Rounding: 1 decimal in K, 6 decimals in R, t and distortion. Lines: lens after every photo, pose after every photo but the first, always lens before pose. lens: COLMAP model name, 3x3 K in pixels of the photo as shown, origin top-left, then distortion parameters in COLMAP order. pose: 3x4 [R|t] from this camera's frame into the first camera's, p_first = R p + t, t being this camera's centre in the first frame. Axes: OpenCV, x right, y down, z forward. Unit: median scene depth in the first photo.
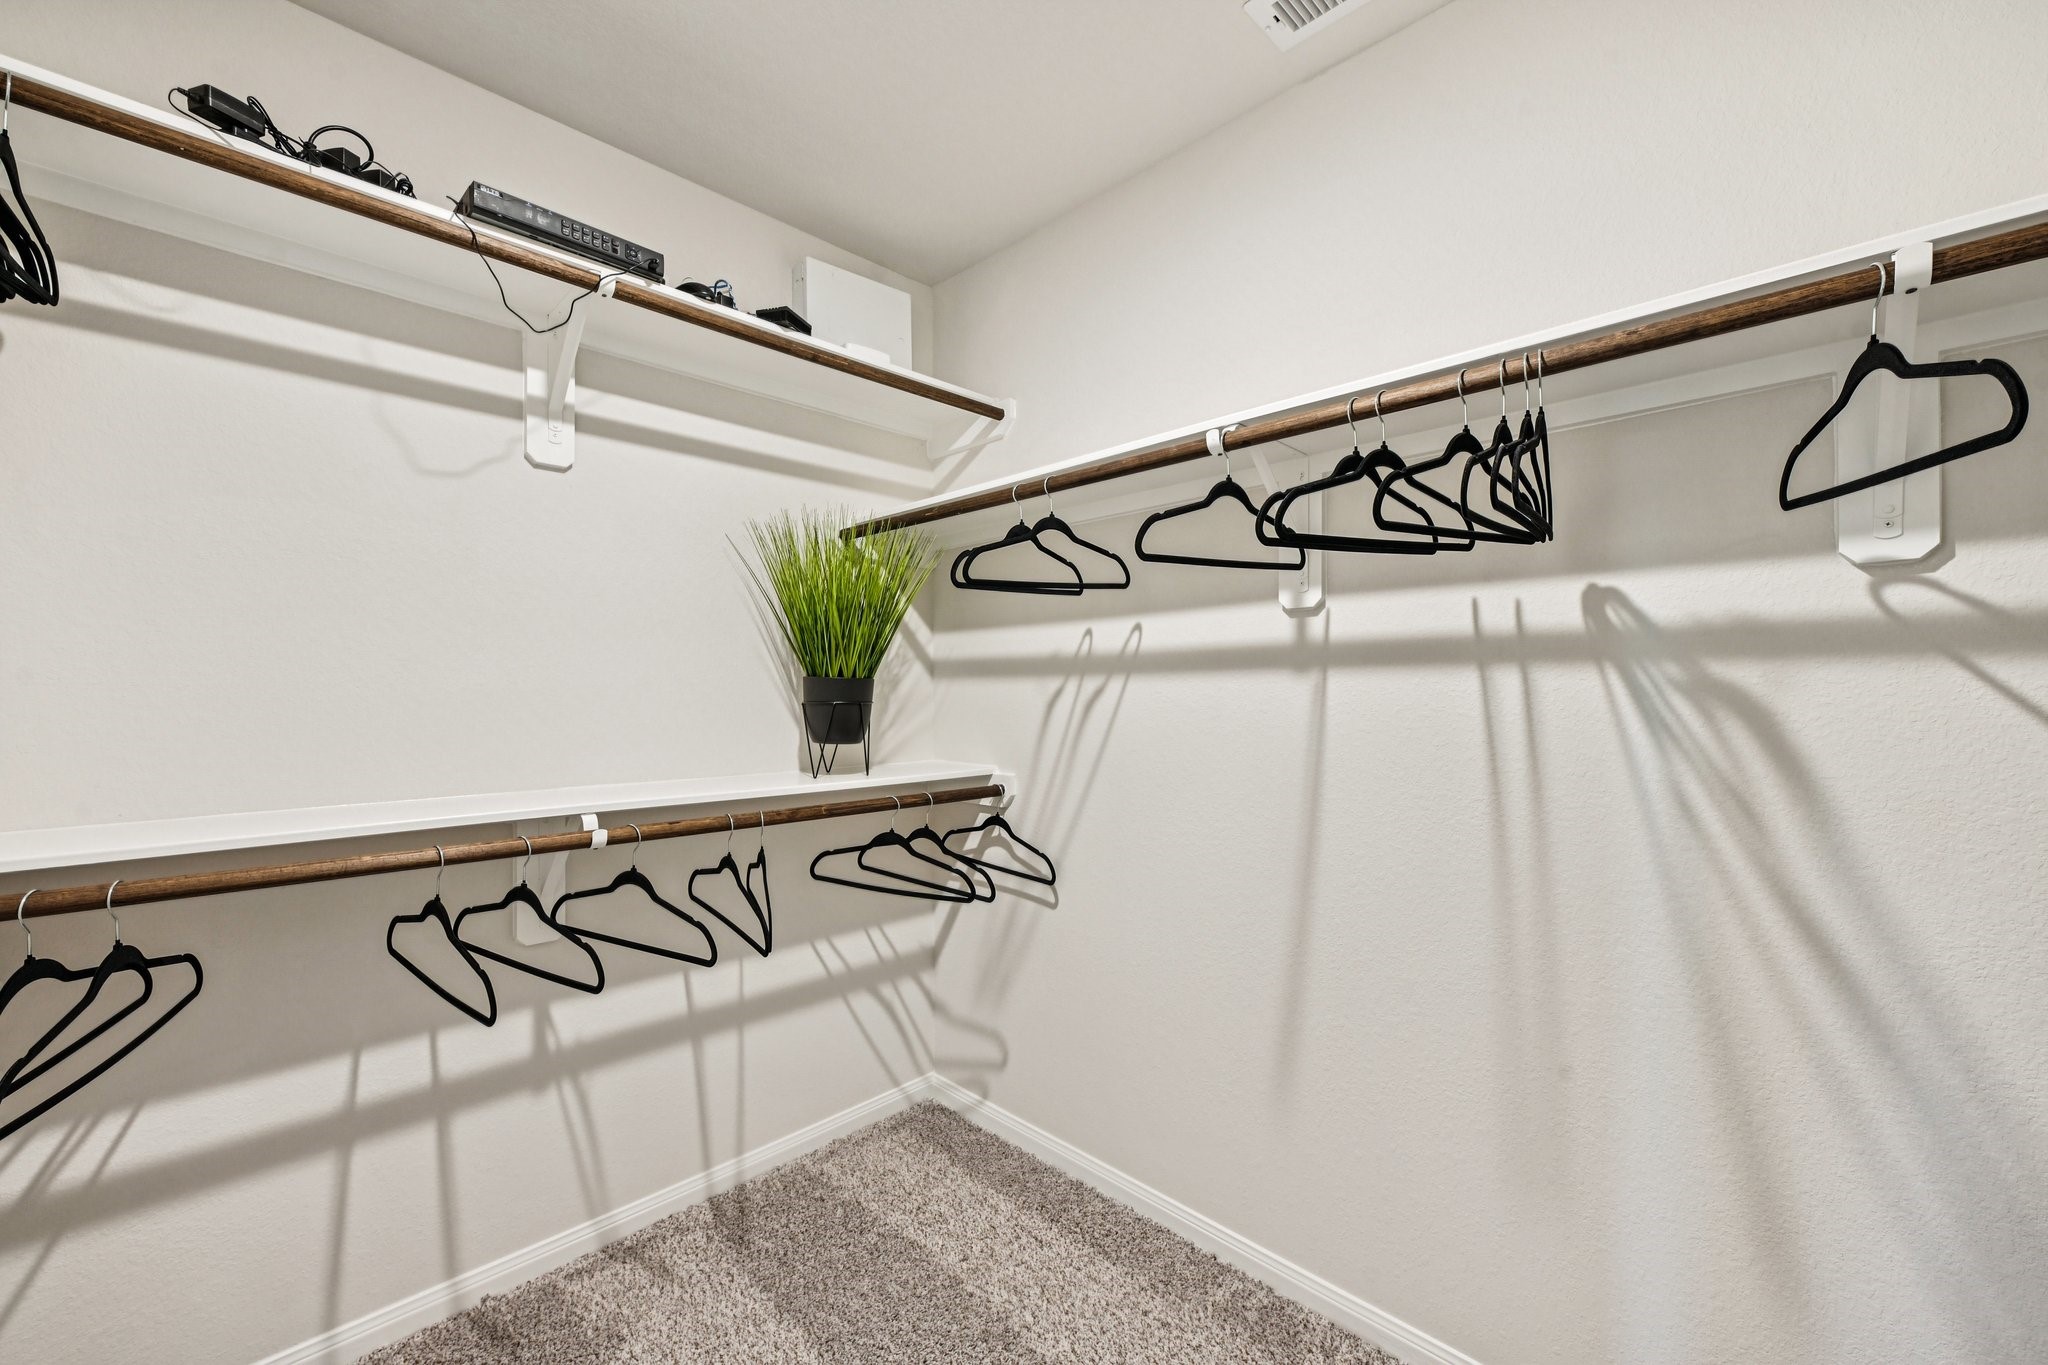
lens RADIAL K [[802.8, 0, 1021.2], [0, 802.8, 682.1], [0, 0, 1]] dist [0.000976, 0.000073]
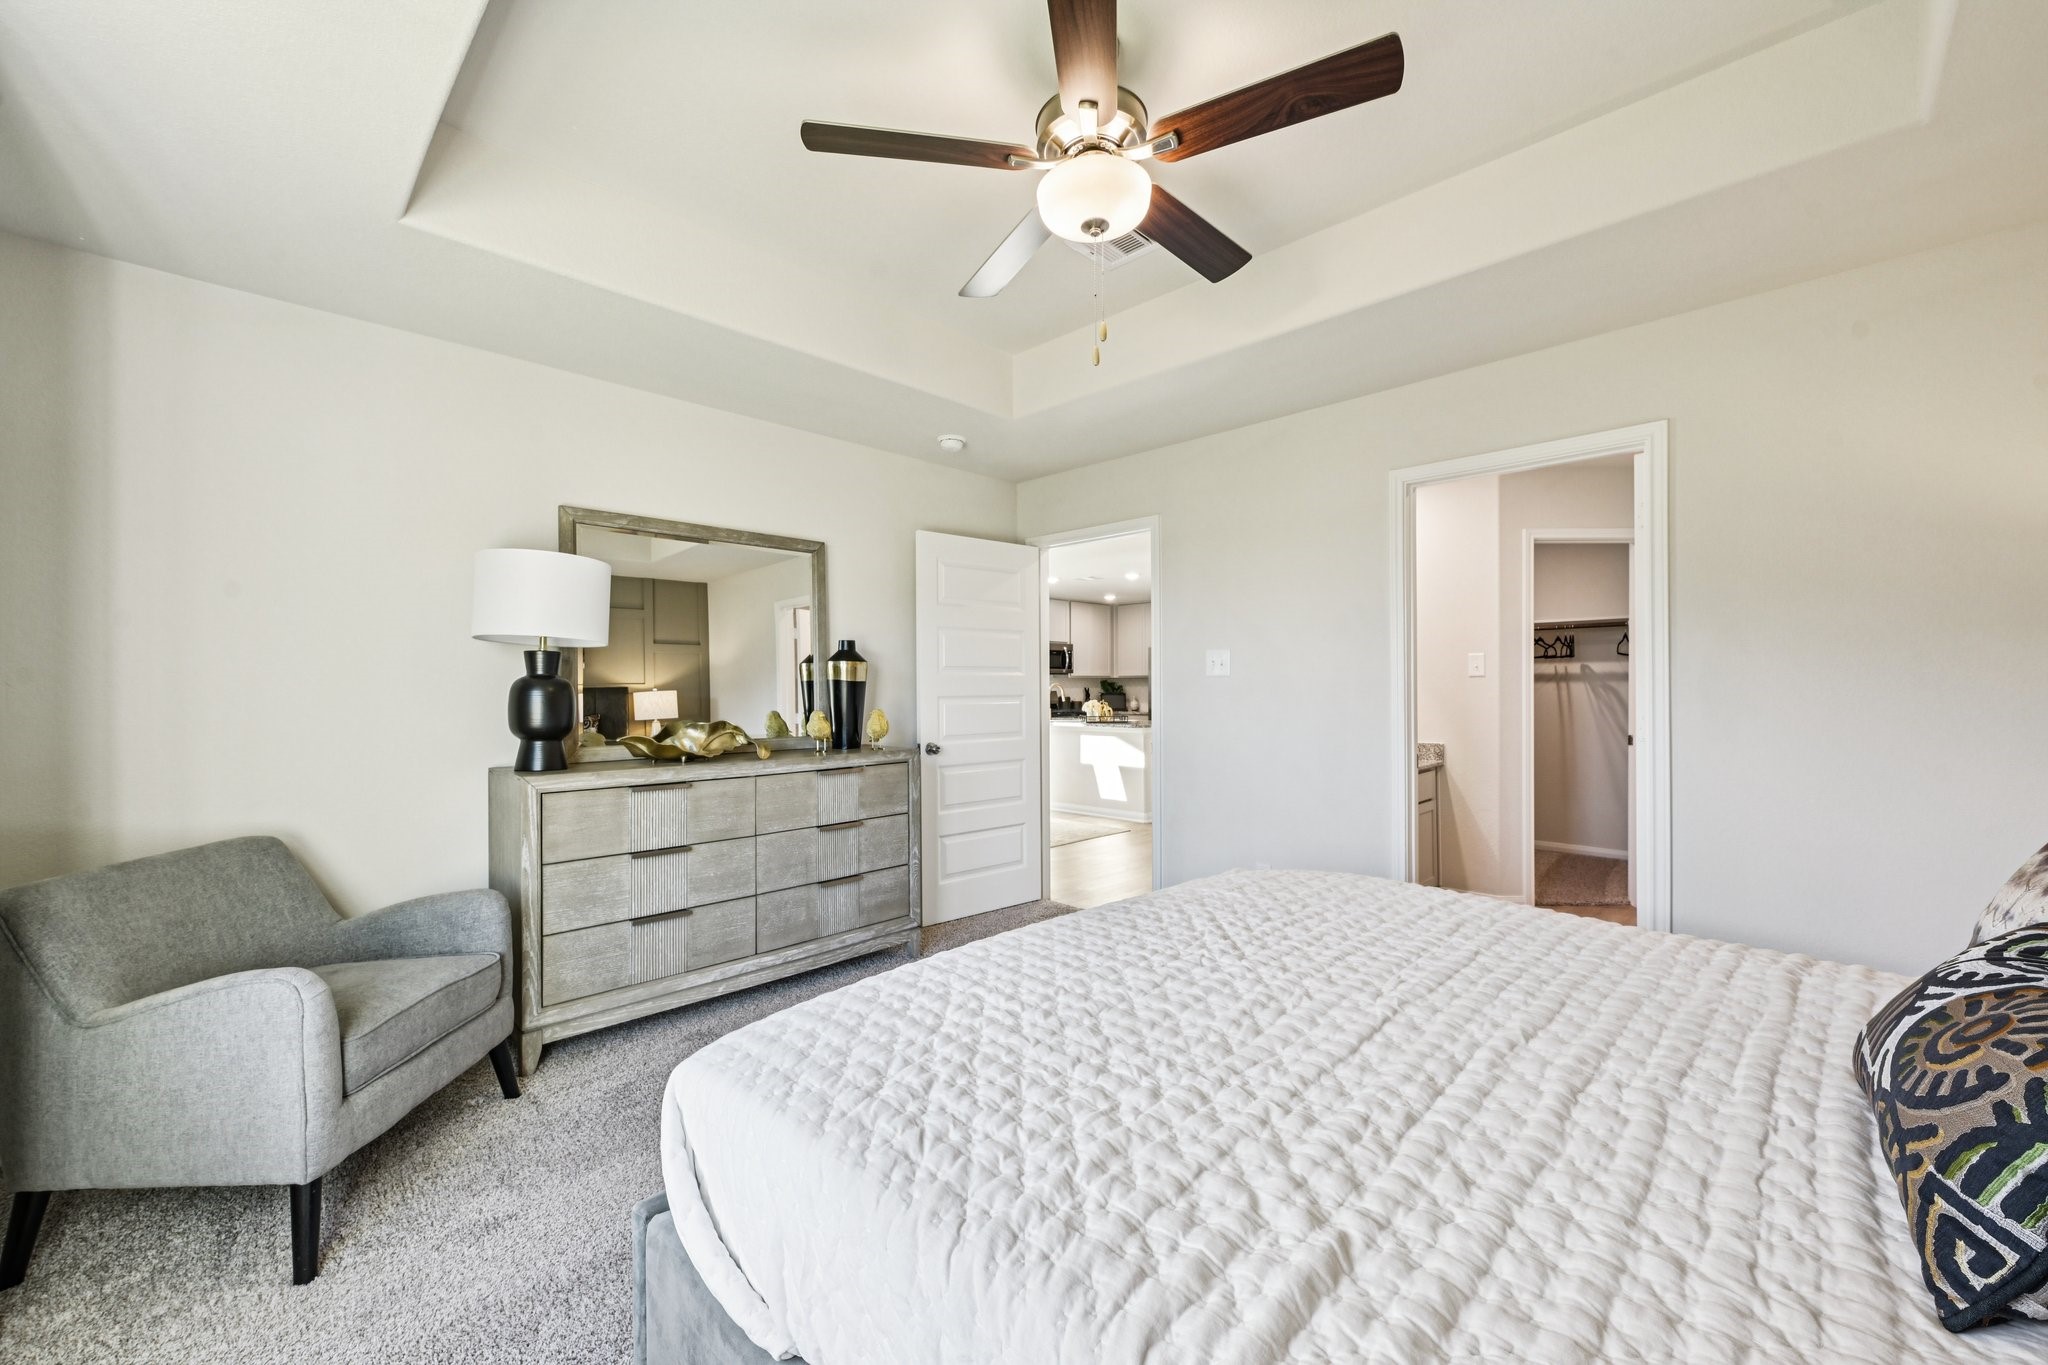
lens RADIAL K [[802.8, 0, 1026.7], [0, 802.8, 685.7], [0, 0, 1]] dist [0.000976, 0.000073]
pose [[0.999846, -0.002543, 0.017339, -2.690830], [0.002615, 0.999988, -0.004103, 0.010817], [-0.017329, 0.004148, 0.999841, -3.735248]]
